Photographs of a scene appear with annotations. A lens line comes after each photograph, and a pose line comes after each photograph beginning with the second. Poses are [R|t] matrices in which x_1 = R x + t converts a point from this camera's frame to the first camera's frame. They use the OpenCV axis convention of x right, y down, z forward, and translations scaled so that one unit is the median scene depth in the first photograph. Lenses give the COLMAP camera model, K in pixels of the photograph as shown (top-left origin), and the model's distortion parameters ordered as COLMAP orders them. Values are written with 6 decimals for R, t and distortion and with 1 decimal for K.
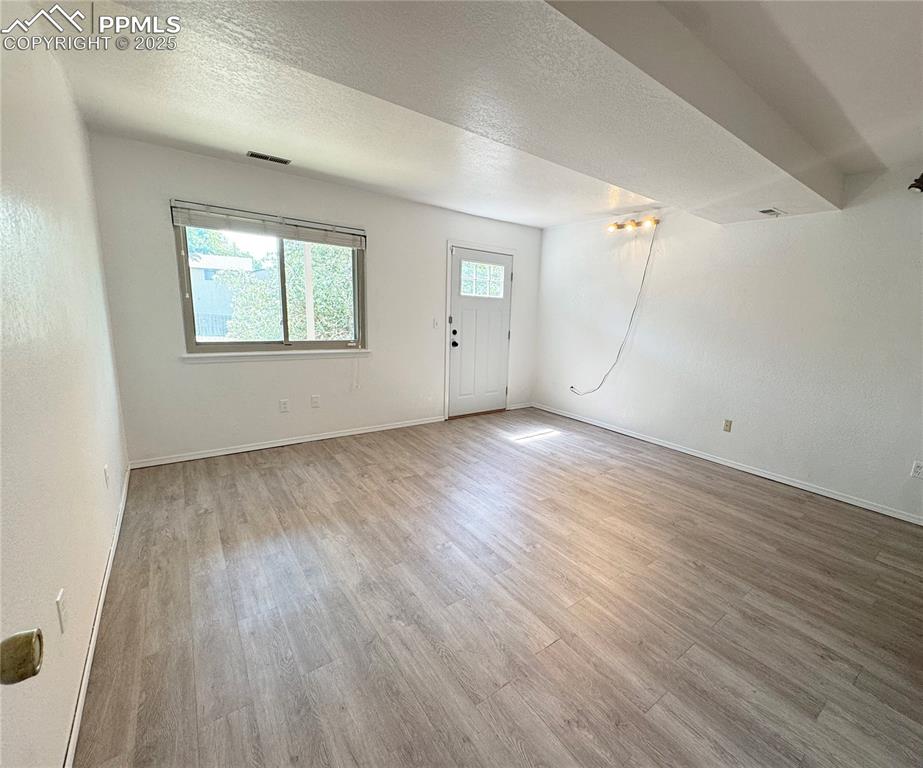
lens RADIAL K [[456.3, 0, 461.5], [0, 456.3, 384.0], [0, 0, 1]] dist [-0.002022, -0.000266]
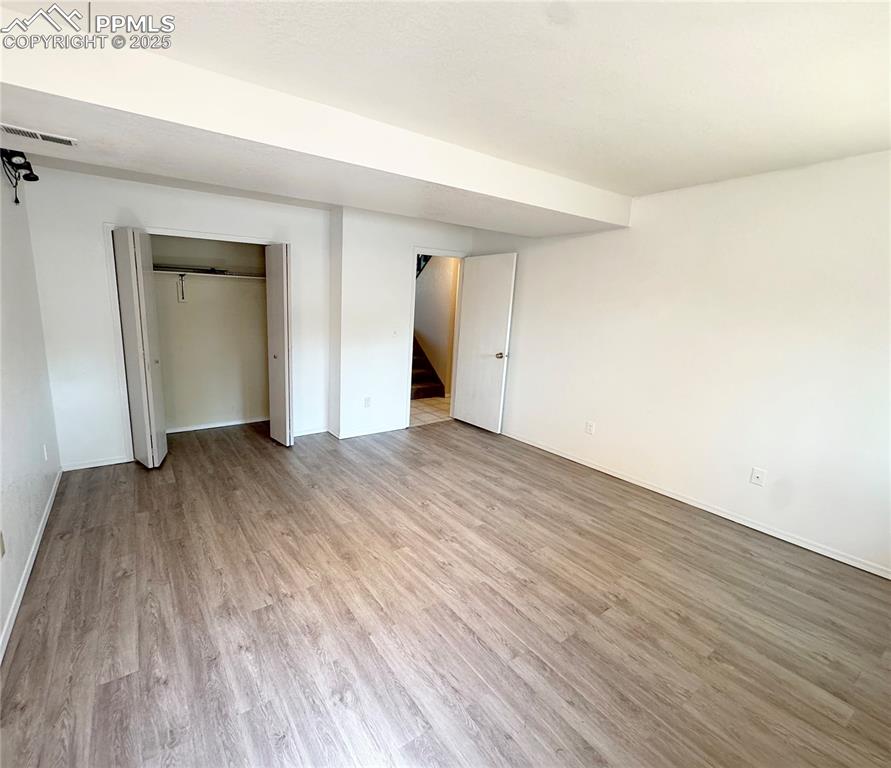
lens RADIAL K [[378.6, 0, 445.5], [0, 378.6, 384.0], [0, 0, 1]] dist [0.002098, 0.000301]
pose [[-0.989054, -0.053098, -0.137669, 0.190763], [-0.099522, 0.928893, 0.356726, -0.250663], [0.108938, 0.366523, -0.924009, 1.367274]]
